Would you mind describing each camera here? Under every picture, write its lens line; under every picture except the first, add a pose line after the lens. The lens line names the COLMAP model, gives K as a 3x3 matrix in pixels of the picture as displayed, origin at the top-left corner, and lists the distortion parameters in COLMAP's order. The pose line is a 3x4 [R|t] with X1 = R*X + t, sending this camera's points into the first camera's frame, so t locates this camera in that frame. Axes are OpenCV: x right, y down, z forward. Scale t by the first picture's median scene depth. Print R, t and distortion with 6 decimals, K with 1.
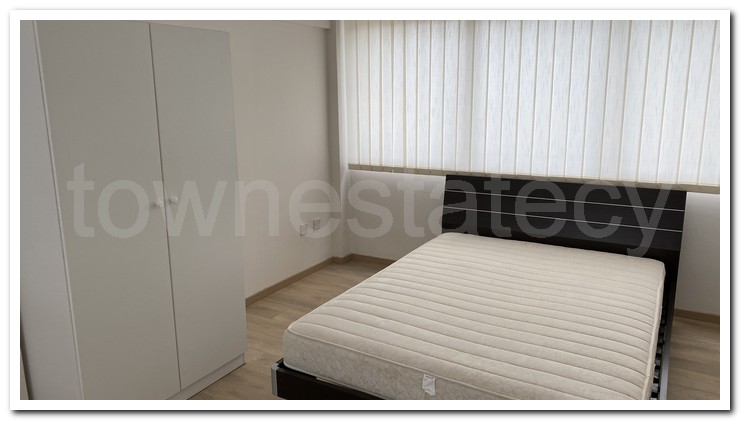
lens RADIAL K [[539.4, 0, 370.5], [0, 539.4, 210.5], [0, 0, 1]] dist [0.118628, -0.201026]
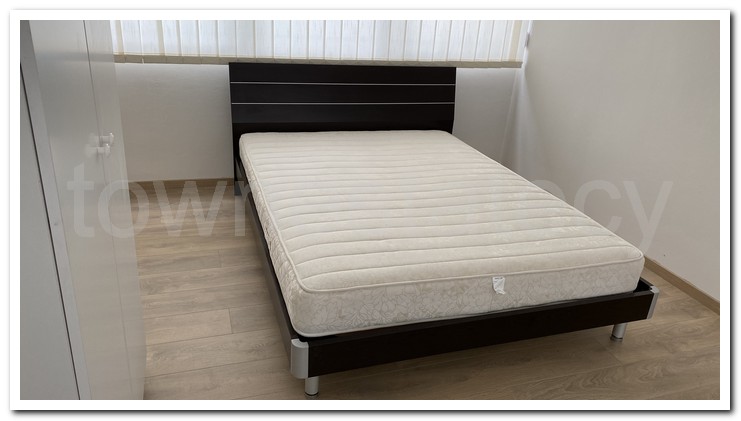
lens RADIAL K [[539.4, 0, 370.5], [0, 539.4, 210.5], [0, 0, 1]] dist [0.118628, -0.201026]
pose [[0.647894, -0.248776, 0.719961, -0.468045], [0.089209, 0.963442, 0.252629, -0.051881], [-0.756489, -0.099450, 0.646401, 0.362197]]
